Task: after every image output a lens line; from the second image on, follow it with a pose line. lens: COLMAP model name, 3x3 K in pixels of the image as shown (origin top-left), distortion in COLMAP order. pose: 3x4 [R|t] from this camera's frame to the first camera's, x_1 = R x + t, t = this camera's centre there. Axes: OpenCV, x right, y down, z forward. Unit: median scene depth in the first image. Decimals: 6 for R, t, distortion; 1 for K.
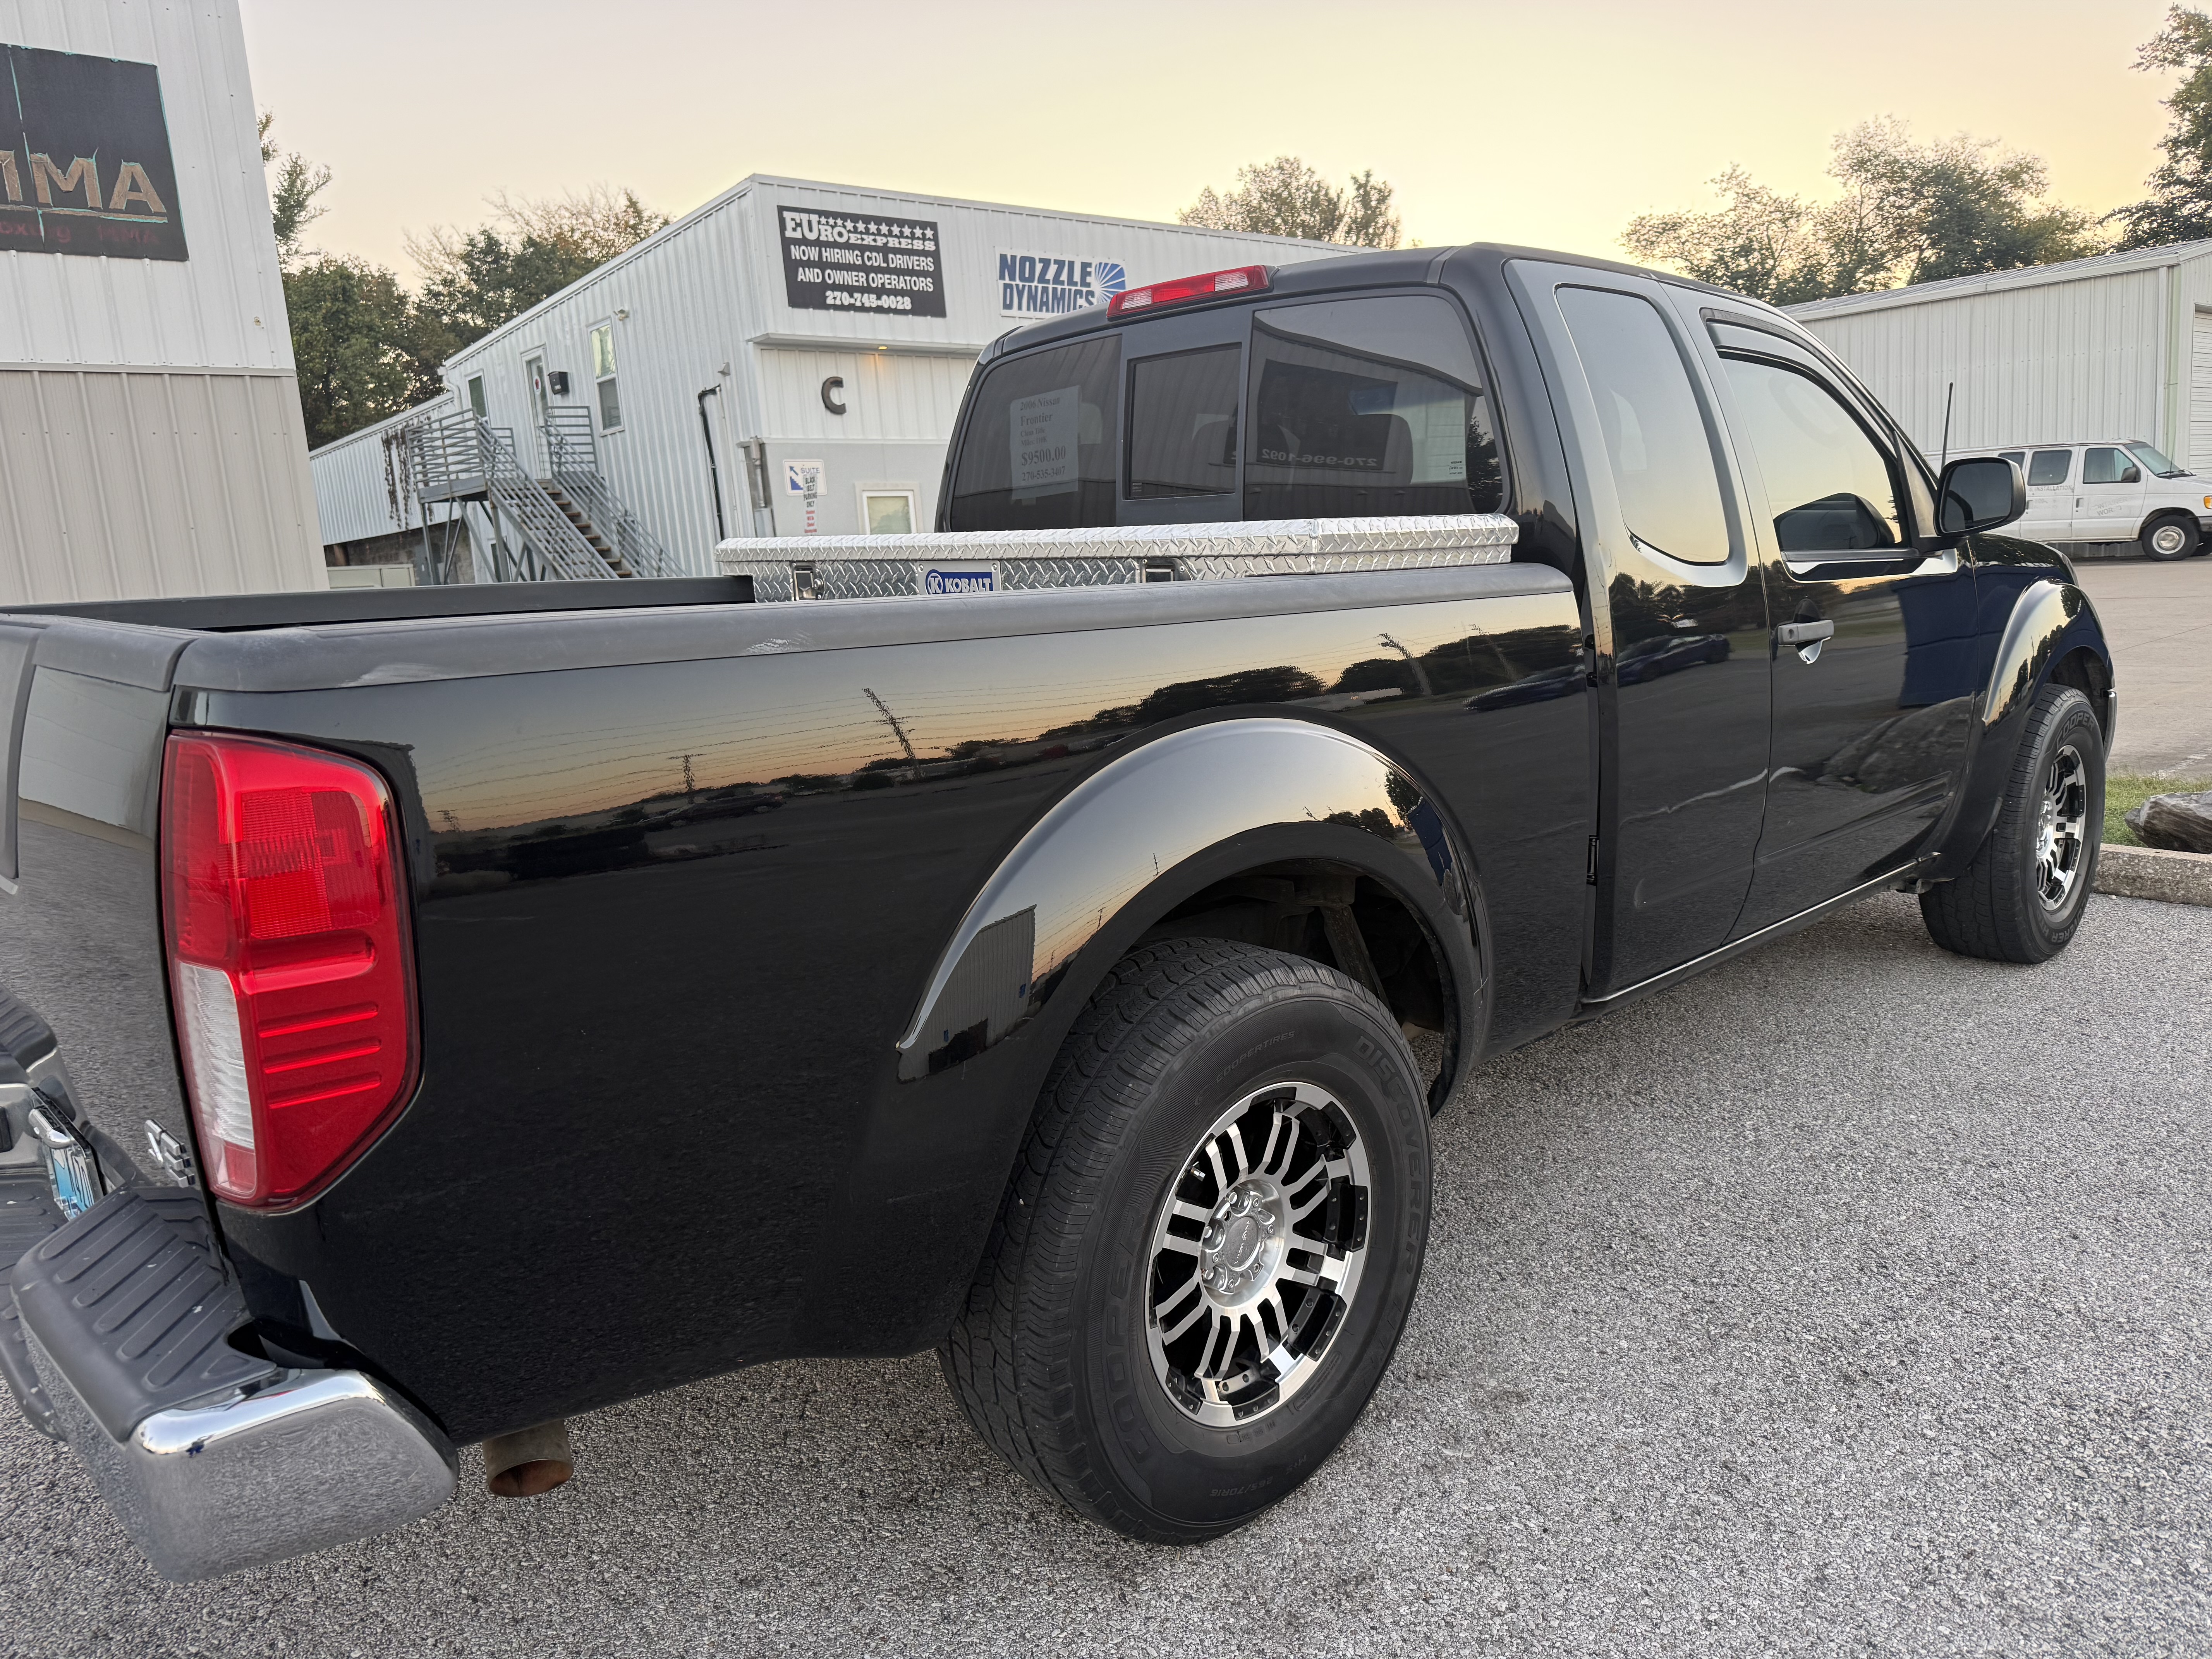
lens RADIAL K [[1562.8, 0, 1114.7], [0, 1562.8, 889.0], [0, 0, 1]] dist [-0.014170, -0.006871]
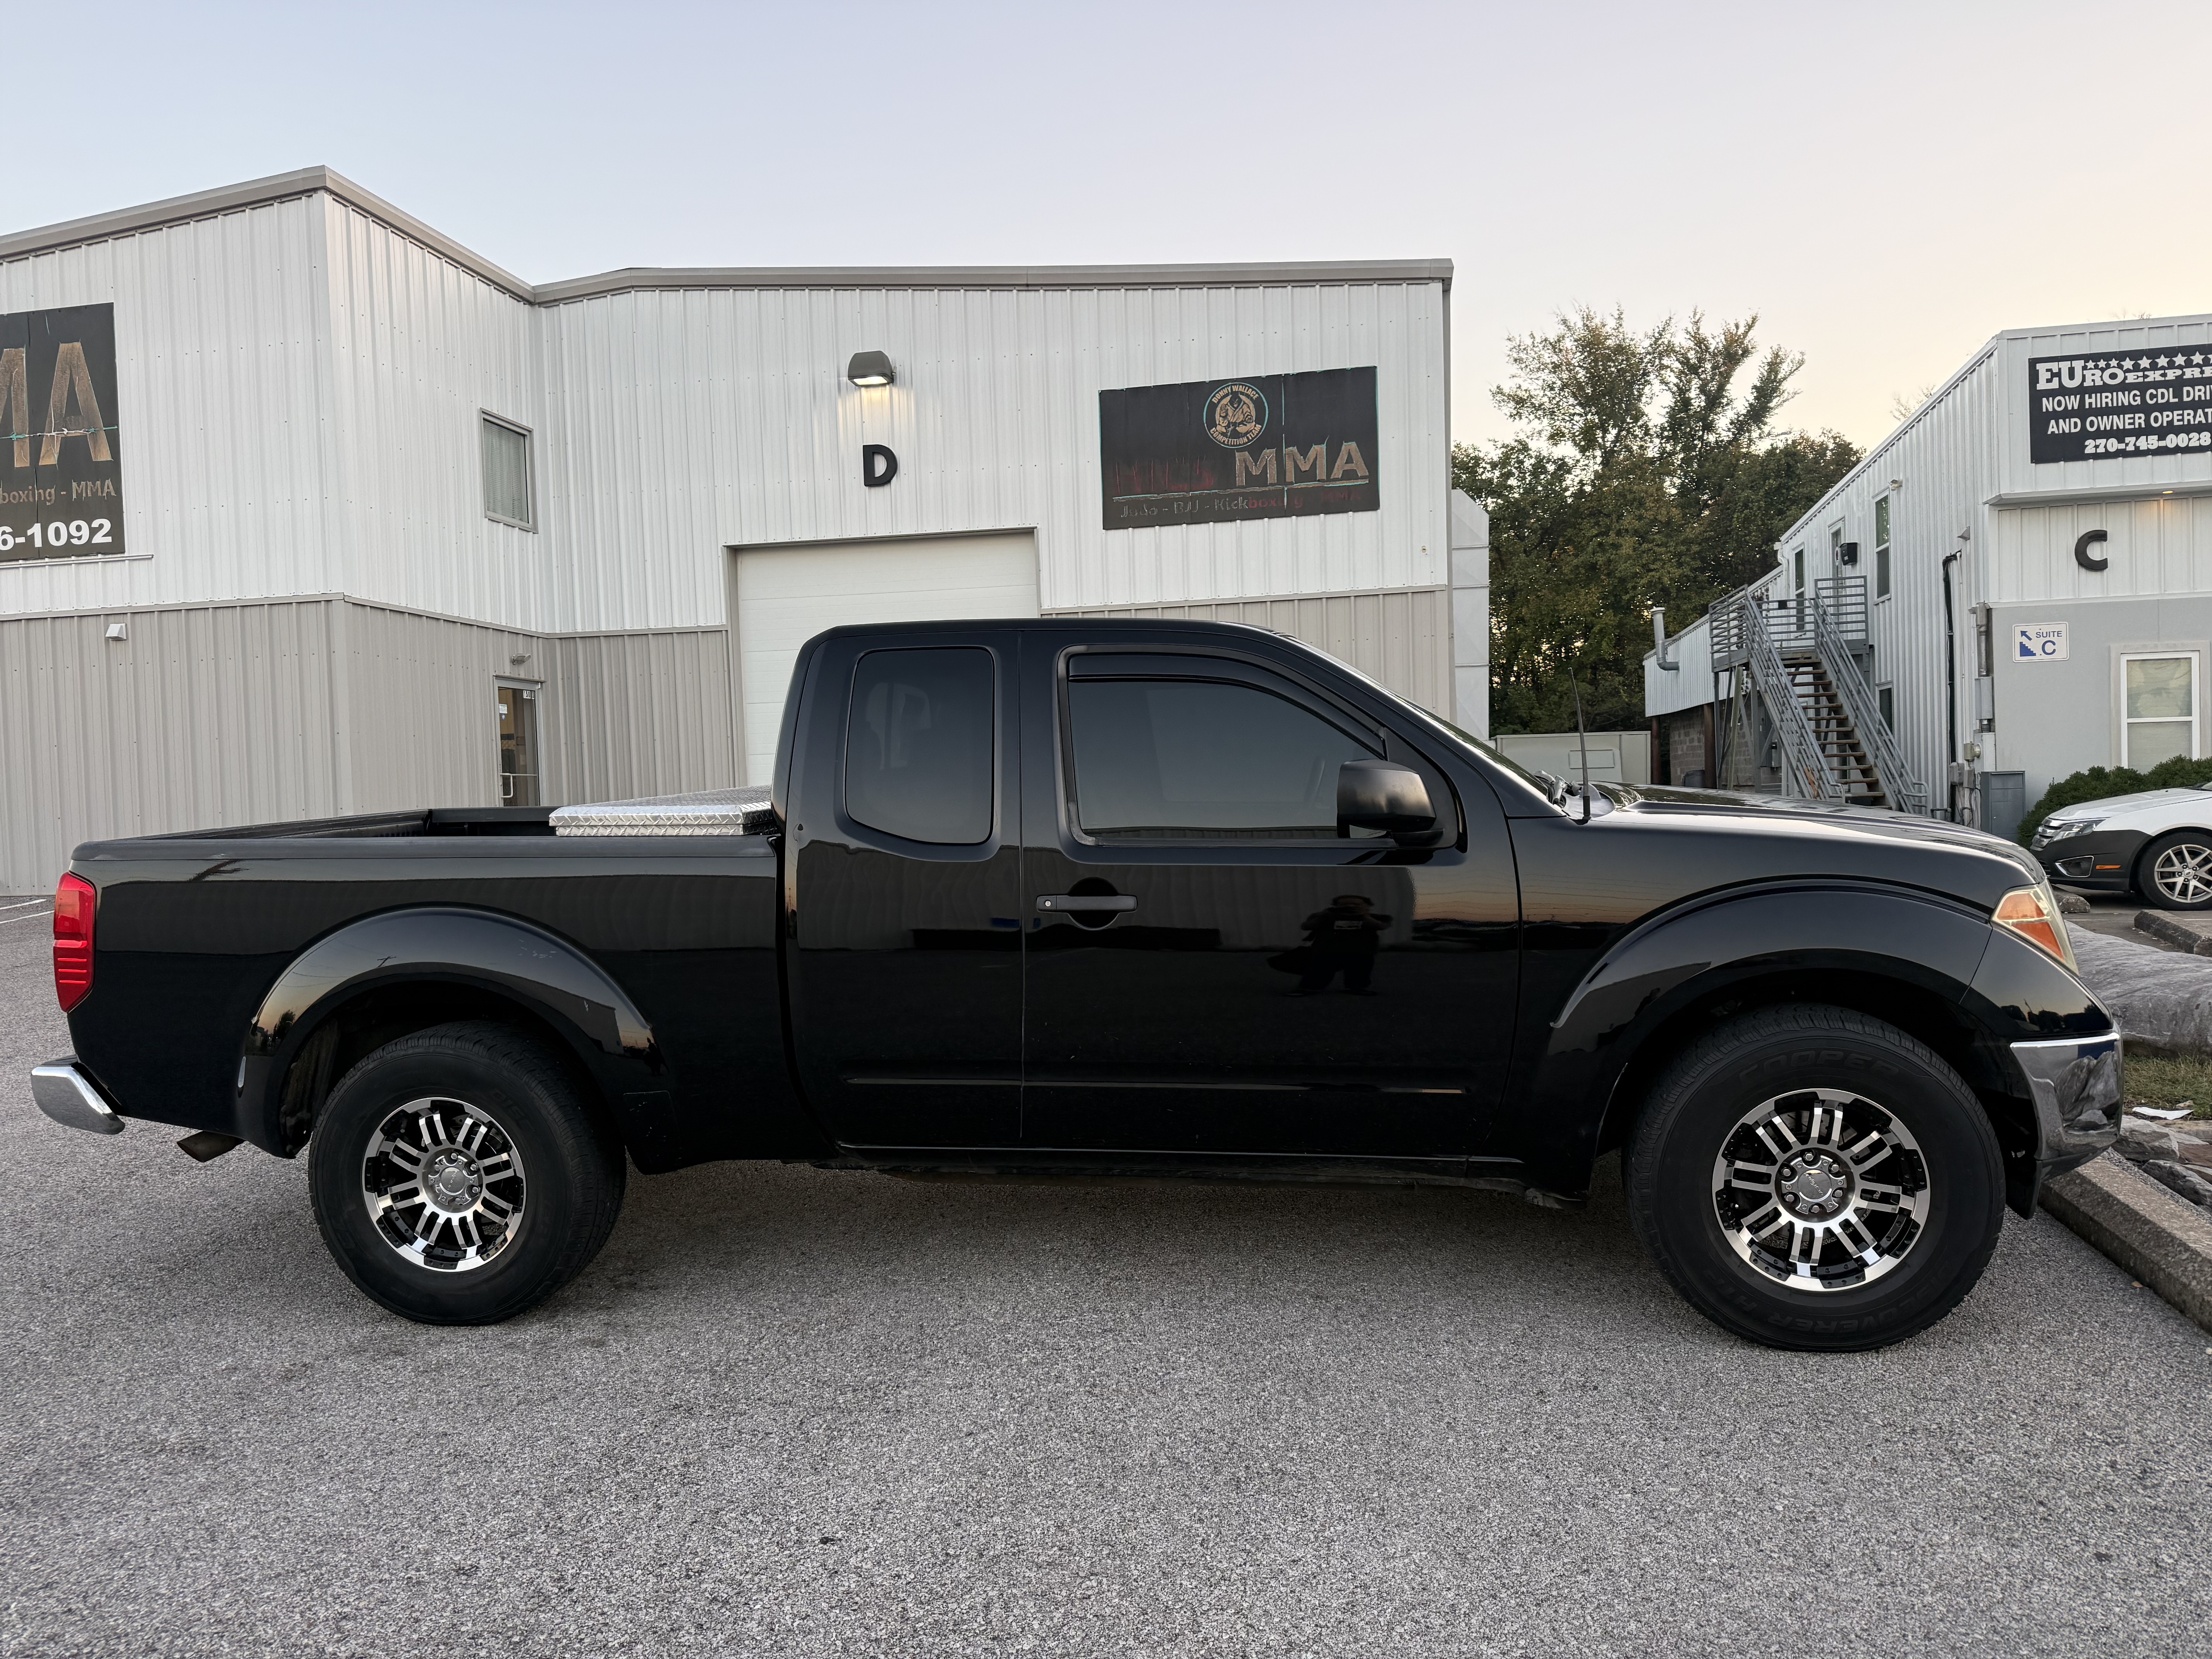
lens RADIAL K [[1562.8, 0, 1114.7], [0, 1562.8, 889.0], [0, 0, 1]] dist [-0.014170, -0.006871]
pose [[0.599596, 0.089198, -0.795317, 0.219047], [-0.160457, 0.986989, -0.010275, -0.025632], [0.784052, 0.133775, 0.606107, 0.044223]]
